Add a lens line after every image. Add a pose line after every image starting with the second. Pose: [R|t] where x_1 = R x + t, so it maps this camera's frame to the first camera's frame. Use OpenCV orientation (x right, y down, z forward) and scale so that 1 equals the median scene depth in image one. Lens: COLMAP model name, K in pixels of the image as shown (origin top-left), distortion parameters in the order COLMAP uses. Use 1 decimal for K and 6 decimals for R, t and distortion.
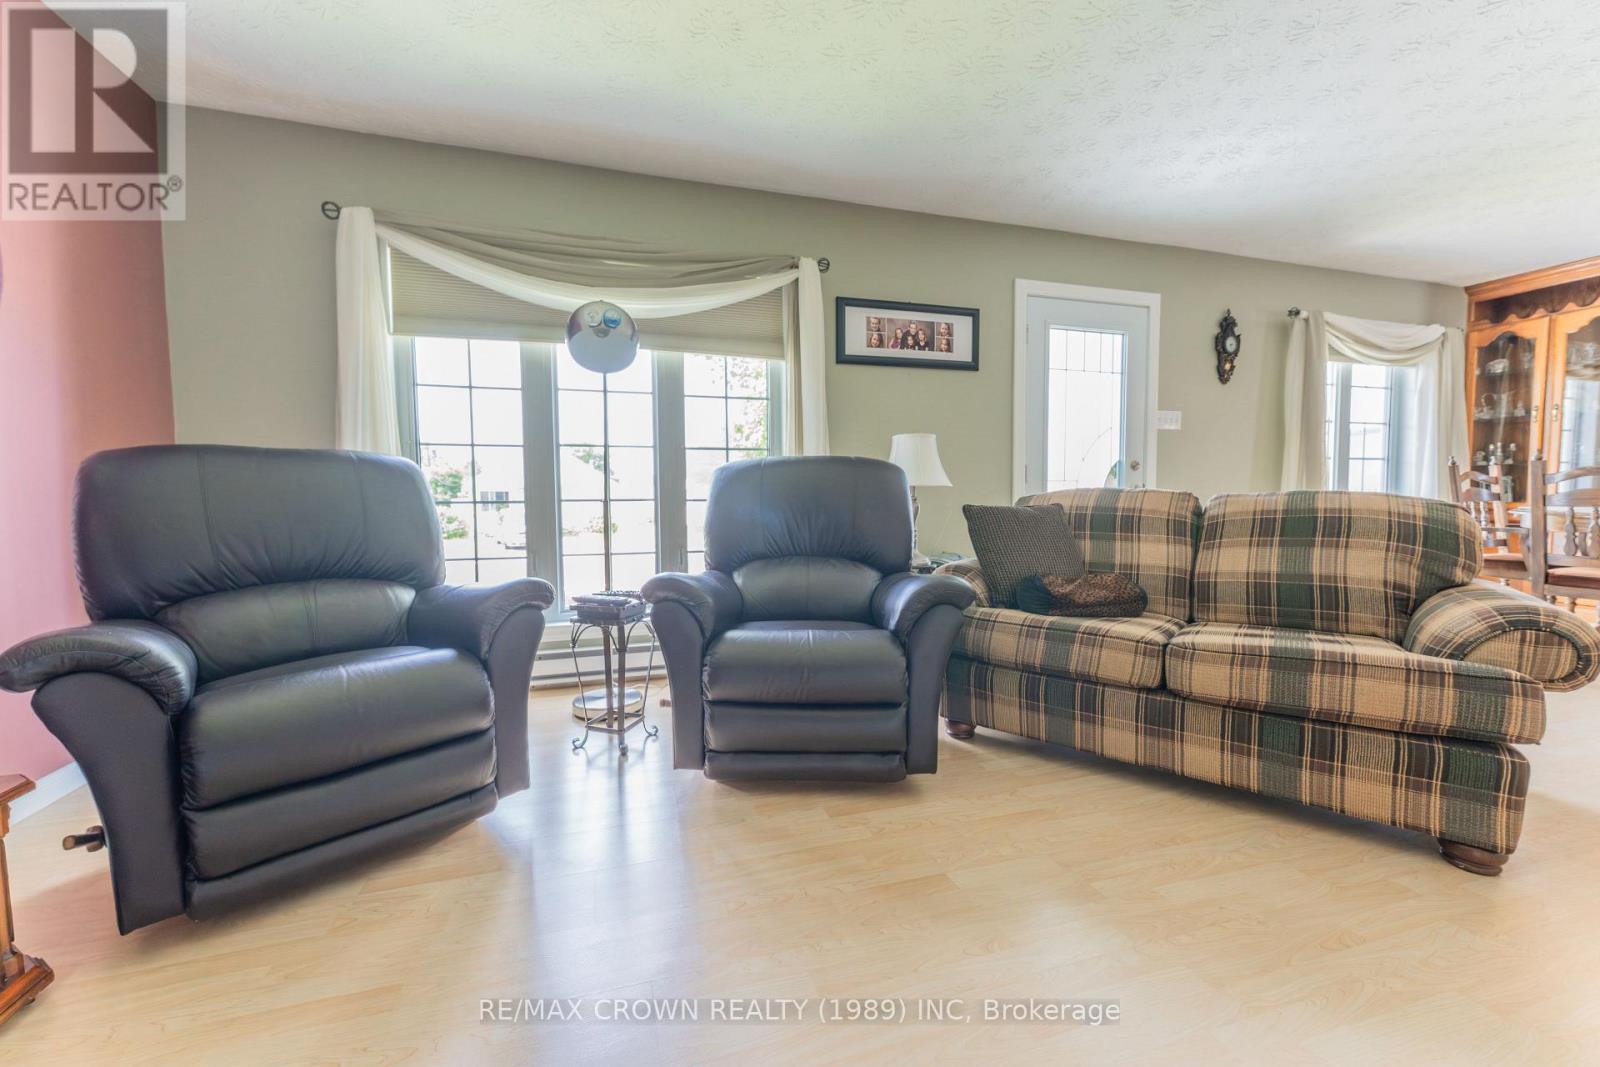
lens RADIAL K [[634.9, 0, 795.3], [0, 634.9, 533.3], [0, 0, 1]] dist [0.000492, -0.000299]
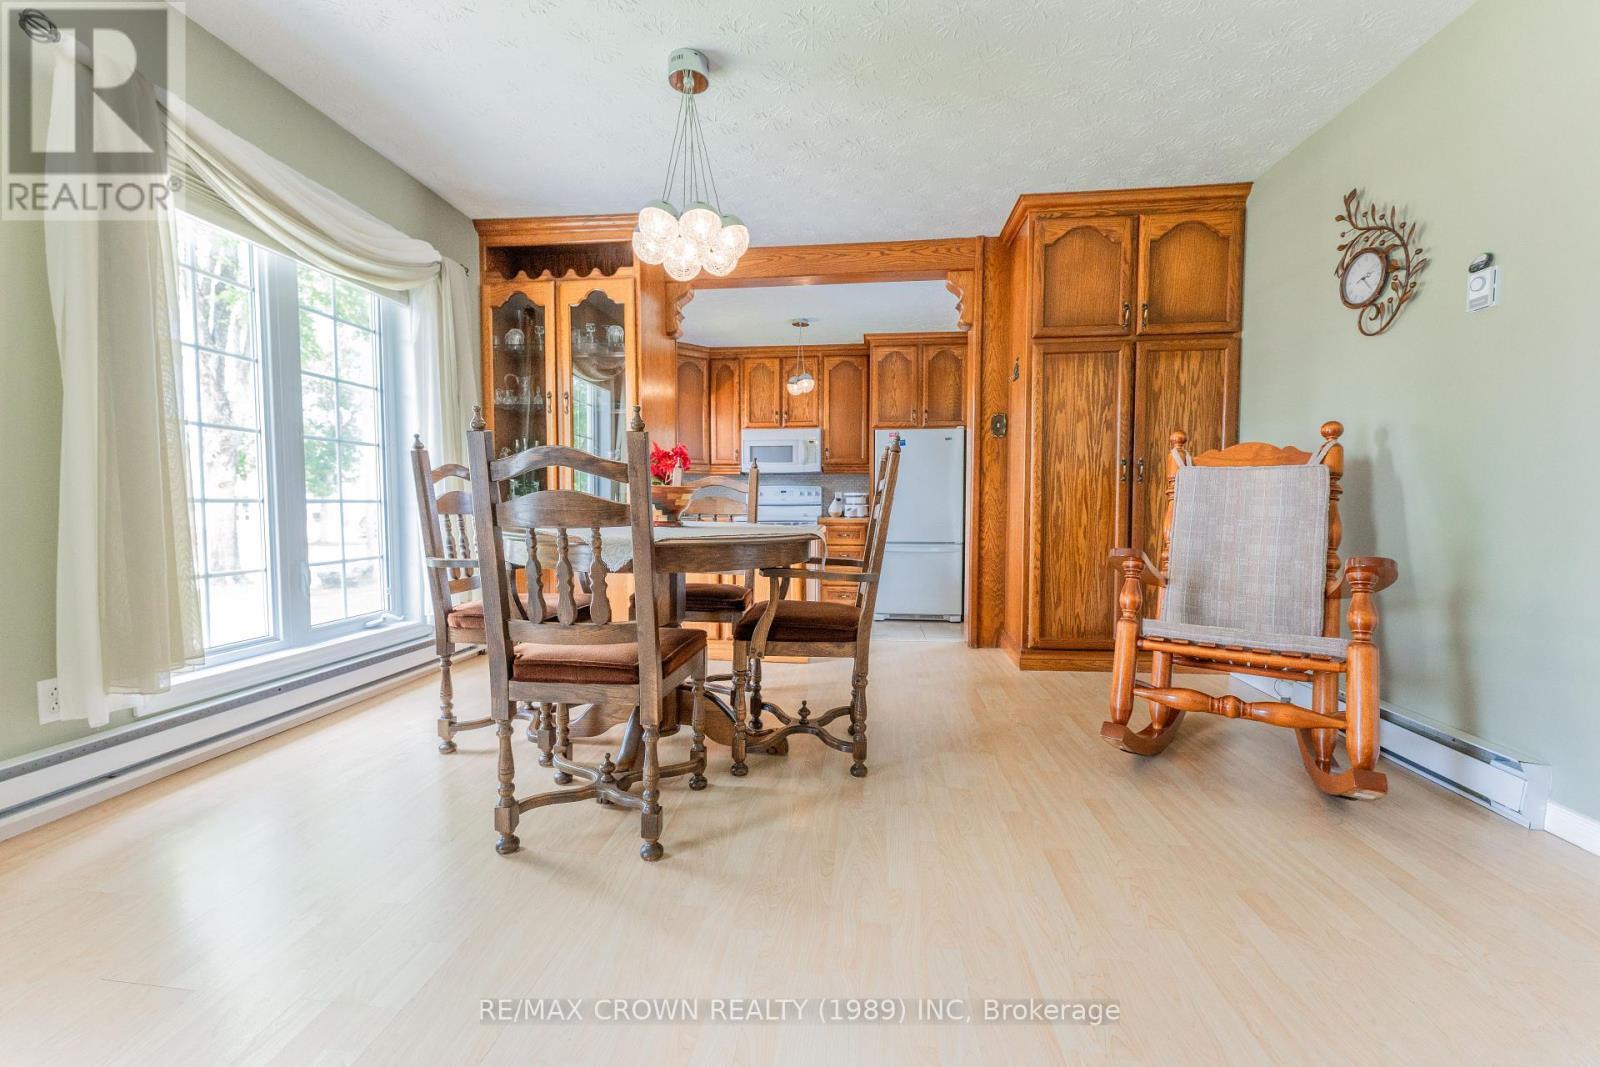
lens RADIAL K [[644.7, 0, 815.9], [0, 644.7, 534.3], [0, 0, 1]] dist [0.001353, 0.000155]
pose [[0.384880, -0.034525, 0.922321, 1.082972], [0.045835, 0.998782, 0.018260, -0.045879], [-0.921828, 0.035247, 0.385994, 0.770871]]
